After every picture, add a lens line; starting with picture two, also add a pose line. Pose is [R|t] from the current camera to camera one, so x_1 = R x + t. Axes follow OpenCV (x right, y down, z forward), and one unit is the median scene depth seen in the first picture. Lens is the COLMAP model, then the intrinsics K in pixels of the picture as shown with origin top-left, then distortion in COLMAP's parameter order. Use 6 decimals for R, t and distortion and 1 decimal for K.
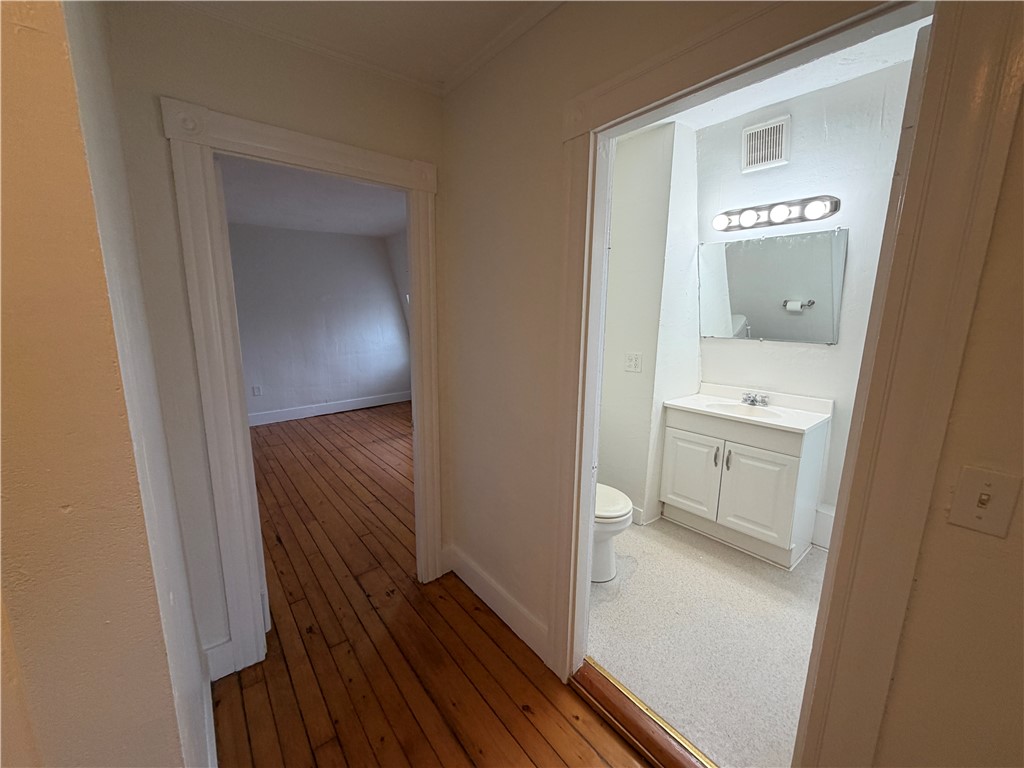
lens RADIAL K [[407.4, 0, 510.1], [0, 407.4, 386.2], [0, 0, 1]] dist [0.001658, -0.000917]
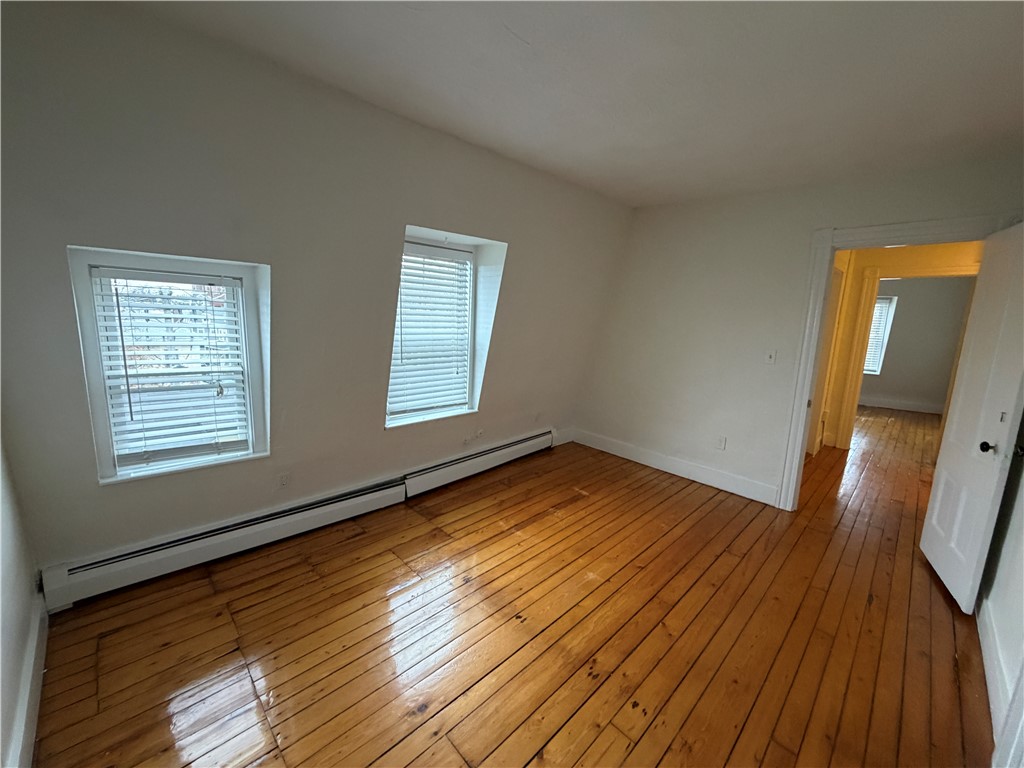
lens RADIAL K [[407.4, 0, 513.7], [0, 407.4, 384.5], [0, 0, 1]] dist [0.001658, -0.000917]
pose [[-0.102398, -0.180259, 0.978275, -1.412587], [0.149850, 0.969426, 0.194313, -0.375312], [-0.983392, 0.166492, -0.072256, 1.956495]]
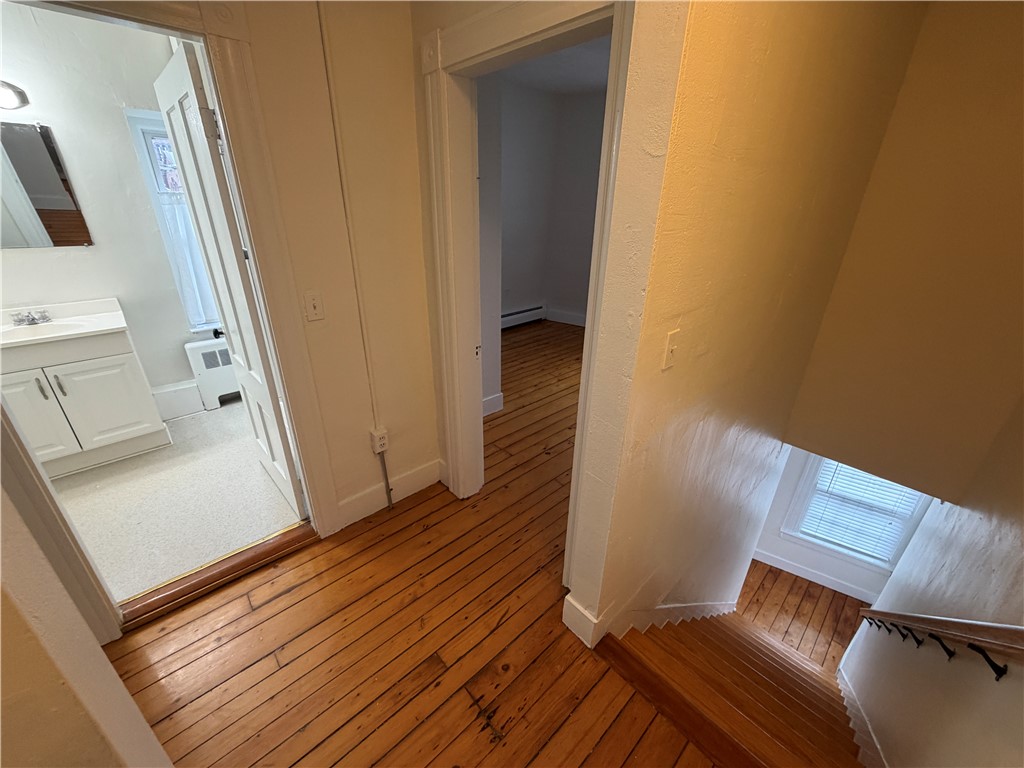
lens RADIAL K [[407.4, 0, 510.6], [0, 407.4, 387.4], [0, 0, 1]] dist [0.001658, -0.000917]
pose [[-0.071169, -0.419986, 0.904736, -0.394370], [0.171795, 0.888320, 0.425880, -0.036038], [-0.982559, 0.185739, 0.008931, -0.021162]]
